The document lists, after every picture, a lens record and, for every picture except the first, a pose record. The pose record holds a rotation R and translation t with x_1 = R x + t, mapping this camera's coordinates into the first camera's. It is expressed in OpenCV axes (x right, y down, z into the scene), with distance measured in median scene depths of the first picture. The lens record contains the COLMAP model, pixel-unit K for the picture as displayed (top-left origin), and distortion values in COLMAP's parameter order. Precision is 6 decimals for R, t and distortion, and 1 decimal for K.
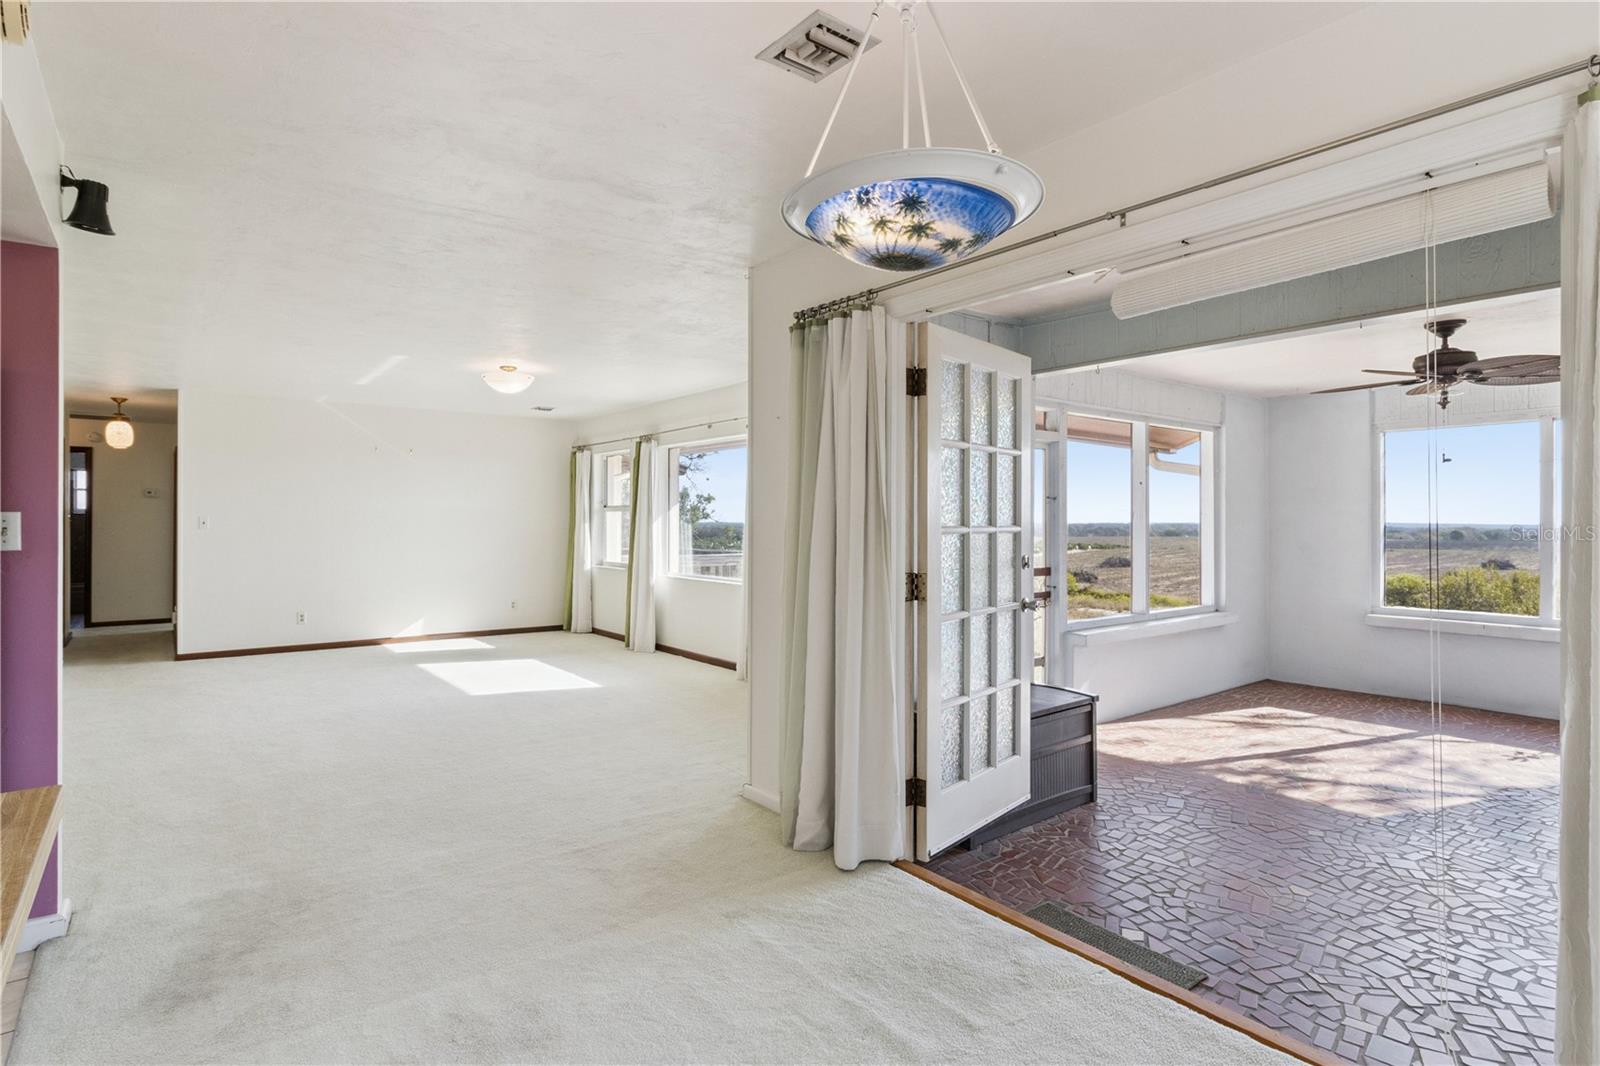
lens RADIAL K [[818.2, 0, 805.8], [0, 818.2, 528.4], [0, 0, 1]] dist [0.000843, -0.000042]
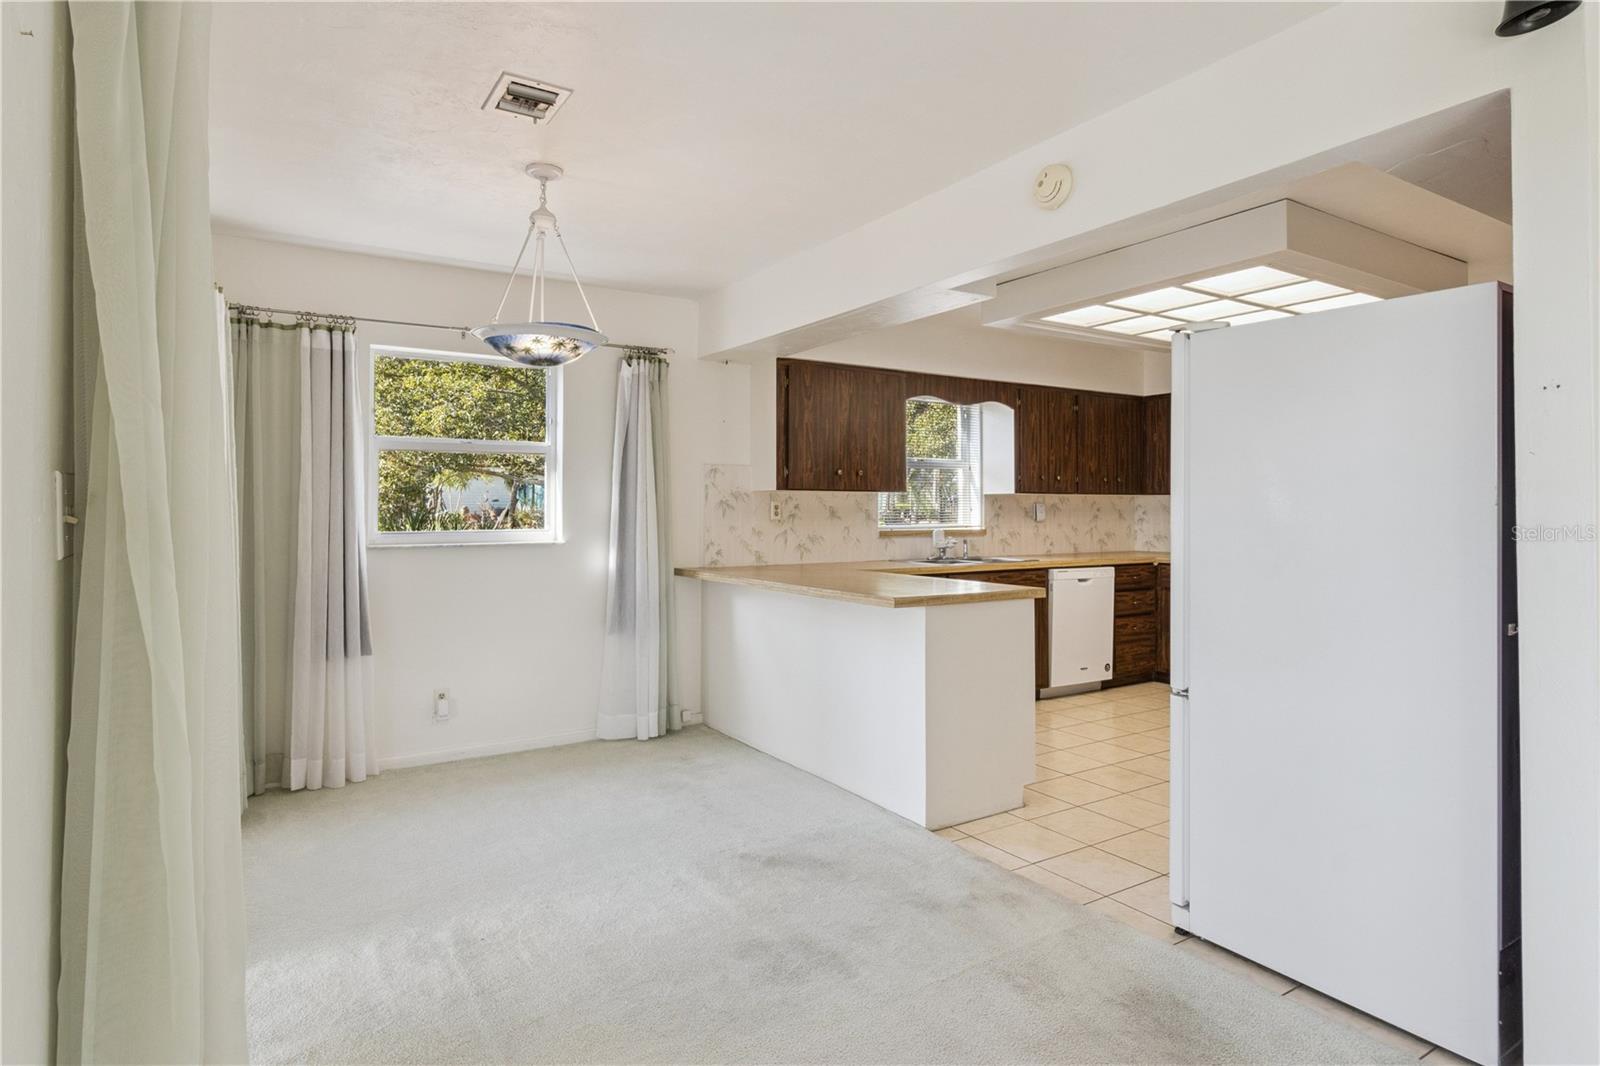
lens RADIAL K [[883.6, 0, 780.4], [0, 883.6, 503.2], [0, 0, 1]] dist [0.000173, 0.000472]
pose [[-0.993203, -0.000842, 0.116391, -0.162079], [-0.000432, 0.999994, 0.003555, -0.001385], [-0.116393, 0.003481, -0.993197, 0.720148]]
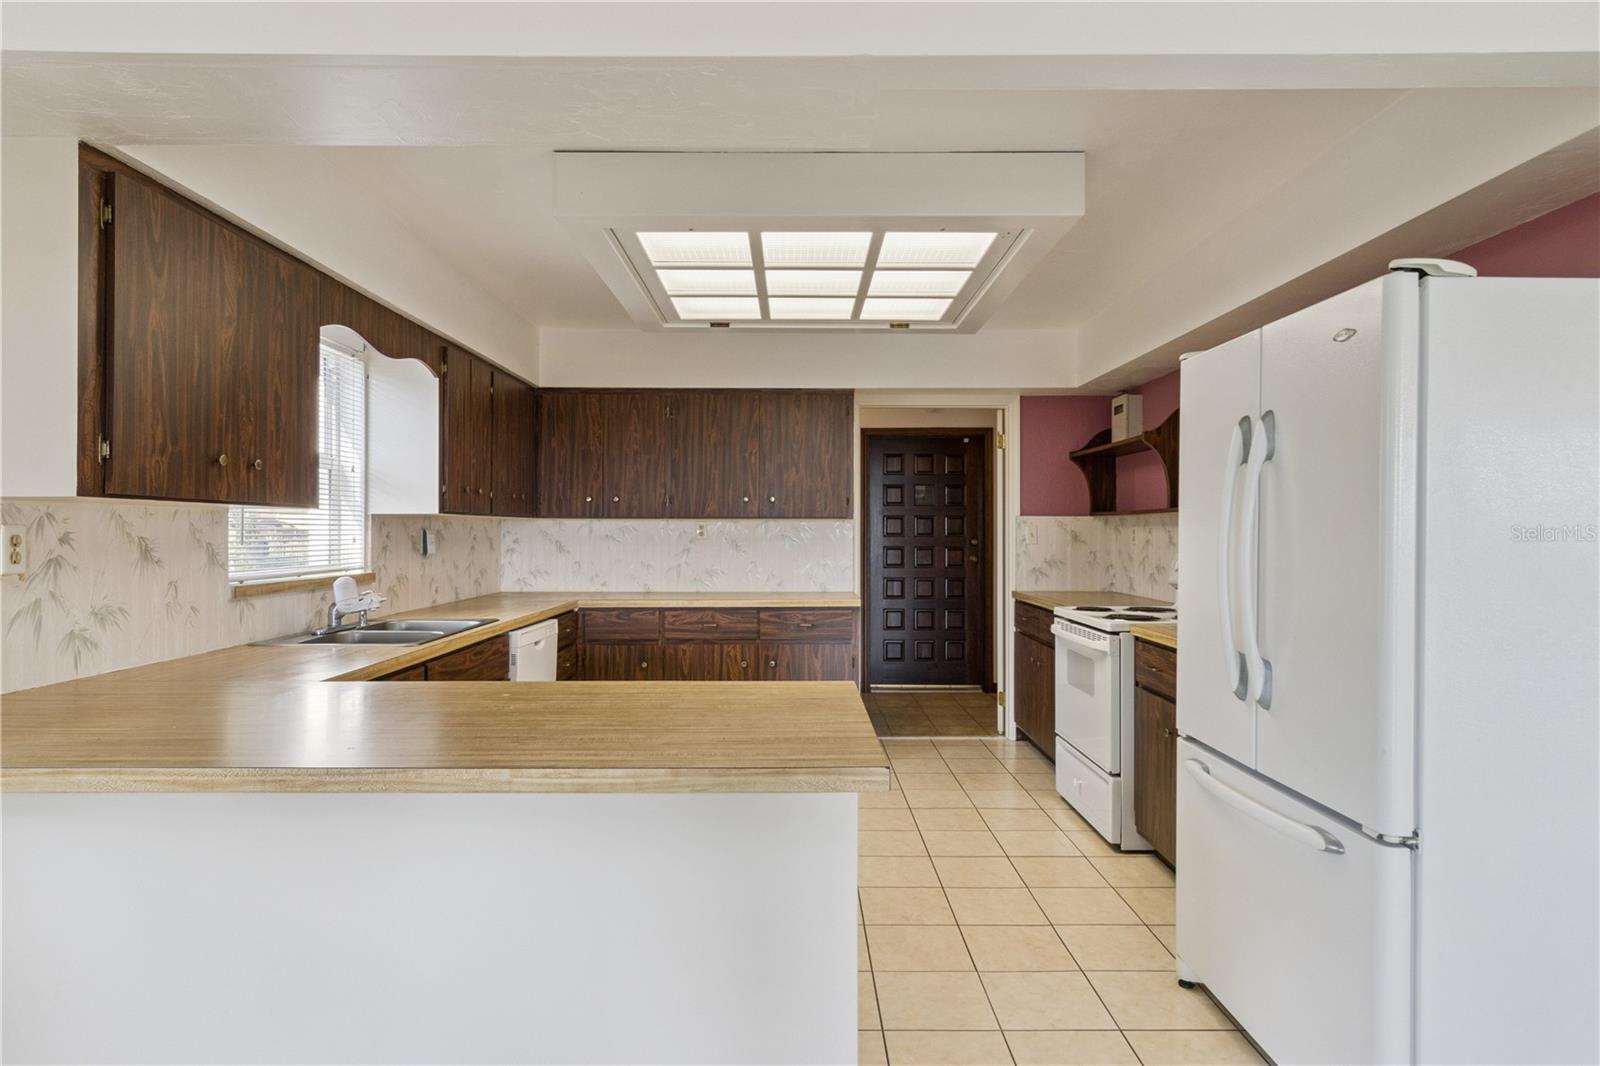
lens RADIAL K [[901.8, 0, 801.3], [0, 901.8, 525.1], [0, 0, 1]] dist [0.001837, 0.001932]
pose [[-0.618077, -0.006383, -0.786092, 0.022272], [-0.009322, 0.999956, -0.000790, -0.002632], [0.786062, 0.006840, -0.618109, 0.307337]]
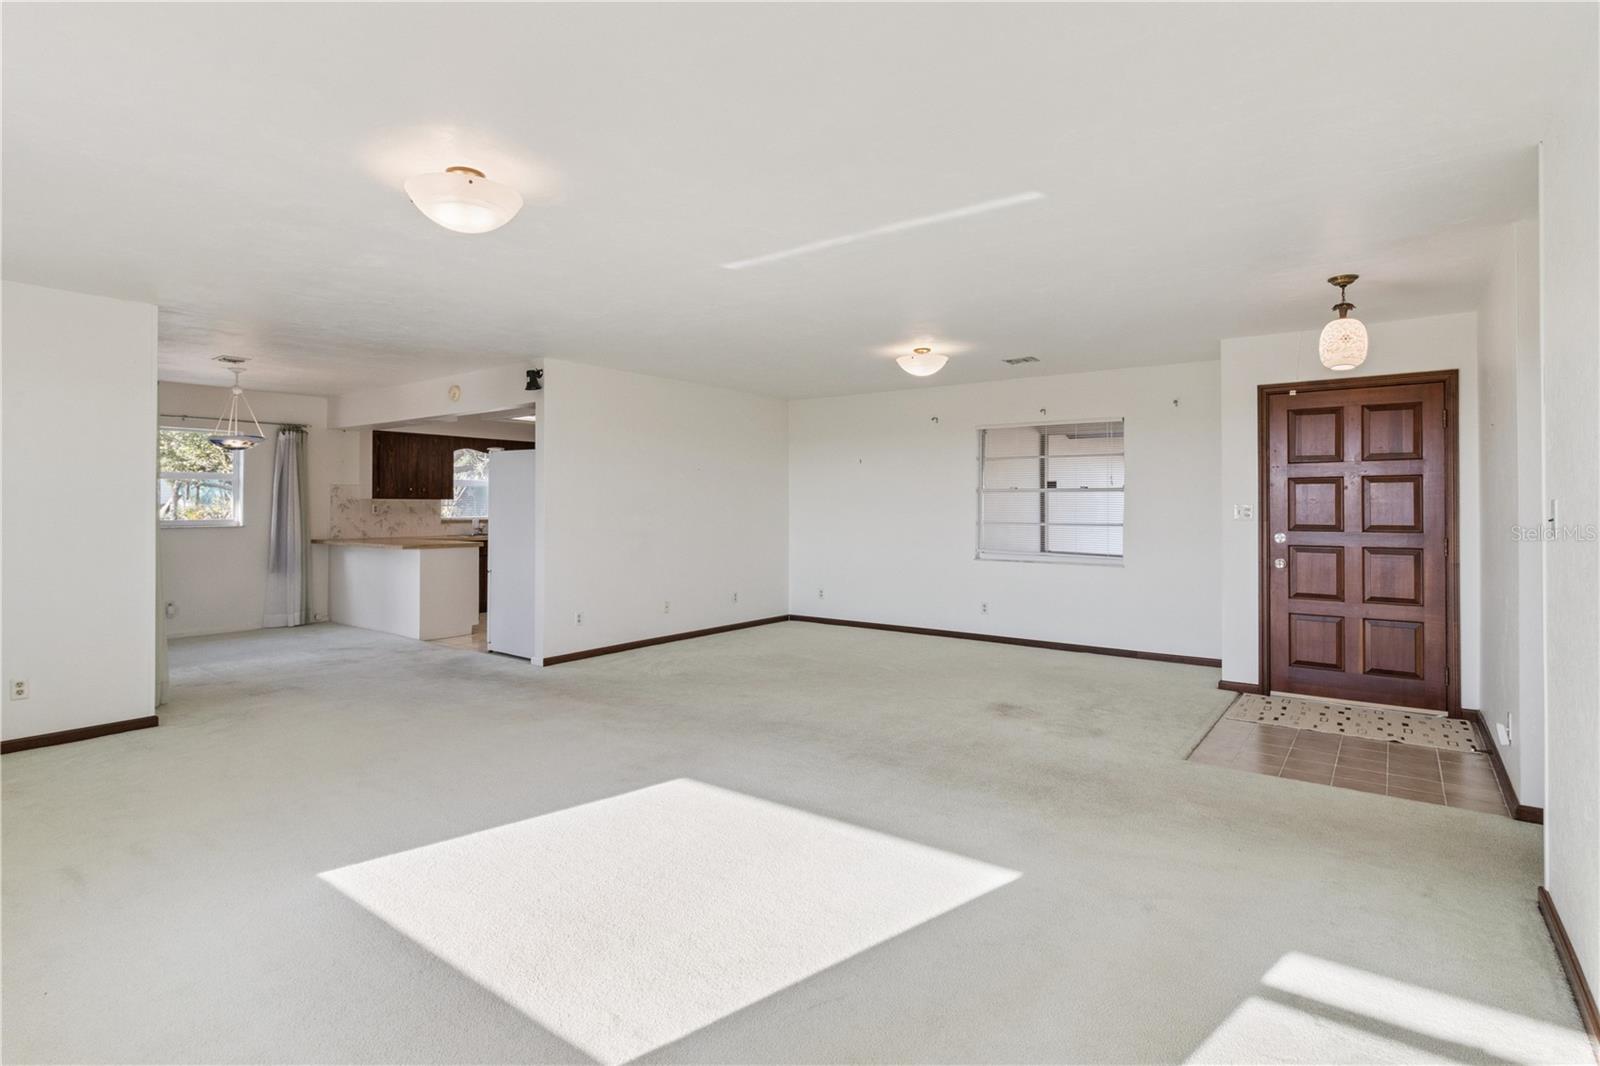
lens RADIAL K [[803.6, 0, 792.3], [0, 803.6, 499.6], [0, 0, 1]] dist [-0.001341, -0.000314]
pose [[-0.969010, -0.004465, -0.246981, -0.432035], [-0.005092, 0.999985, 0.001900, -0.015301], [0.246969, 0.003099, -0.969018, 1.476725]]
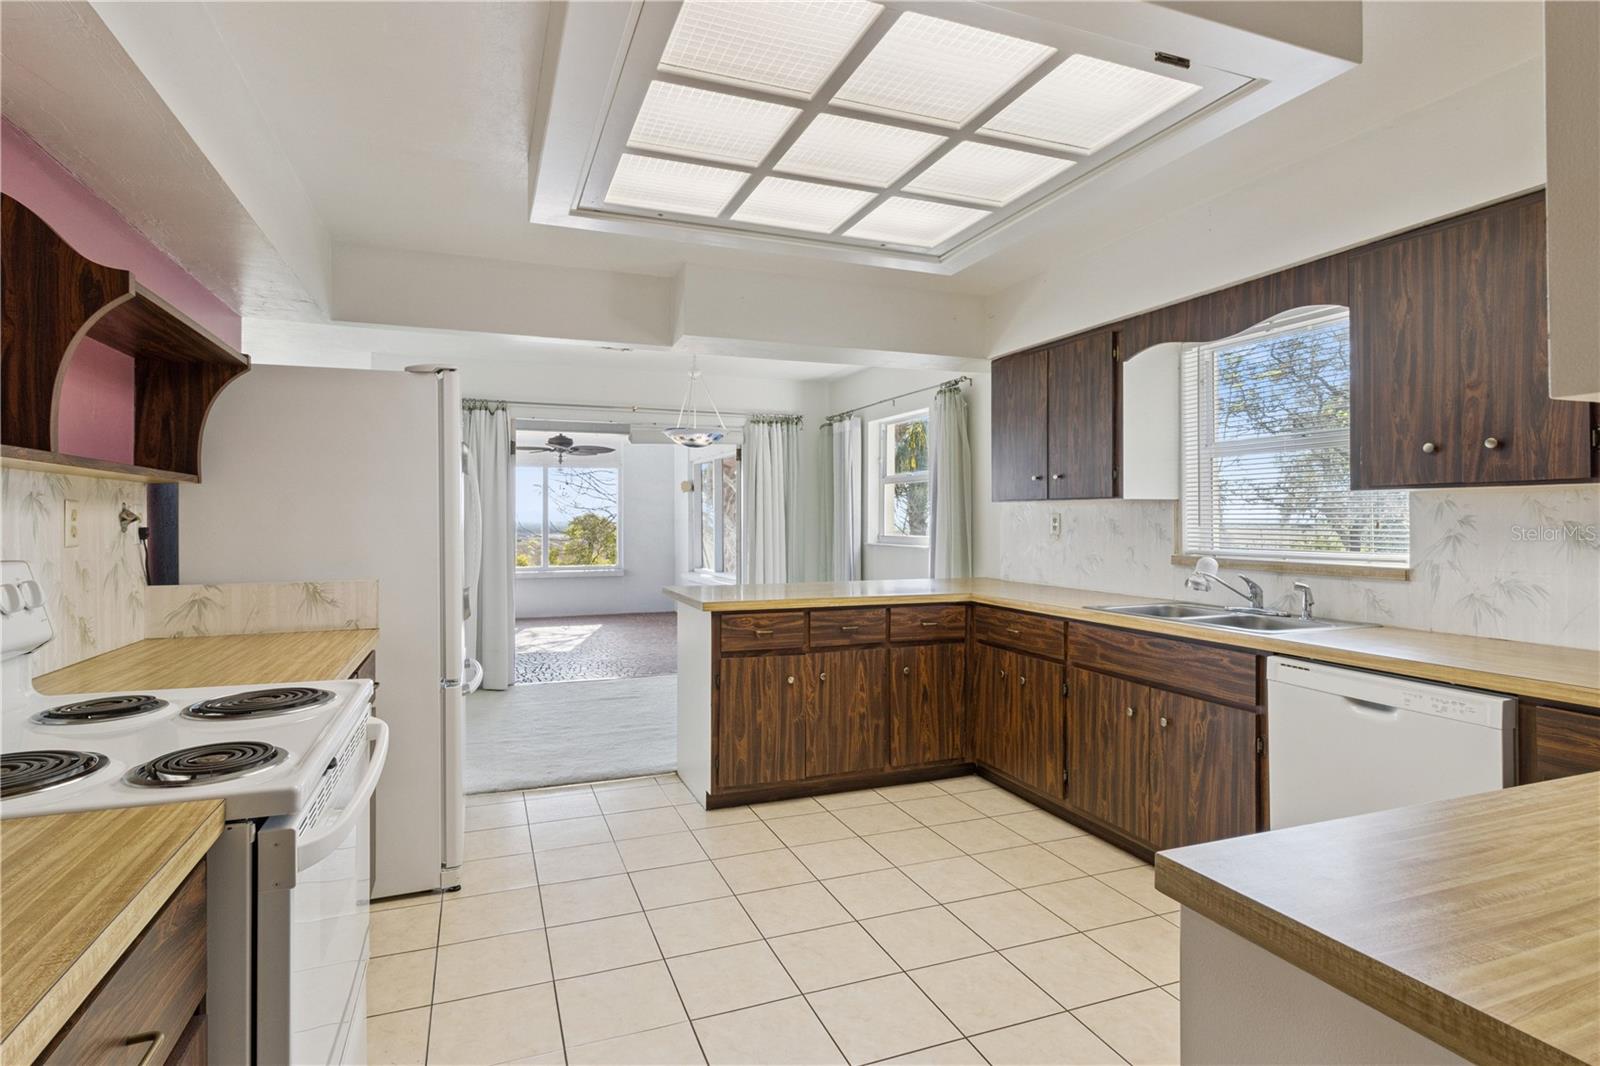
lens RADIAL K [[816.5, 0, 791.9], [0, 816.5, 511.6], [0, 0, 1]] dist [-0.000810, -0.000087]
pose [[0.301932, 0.005009, 0.953316, -0.774037], [0.014571, 0.999845, -0.009868, 0.001622], [-0.953218, 0.016870, 0.301812, -0.118185]]
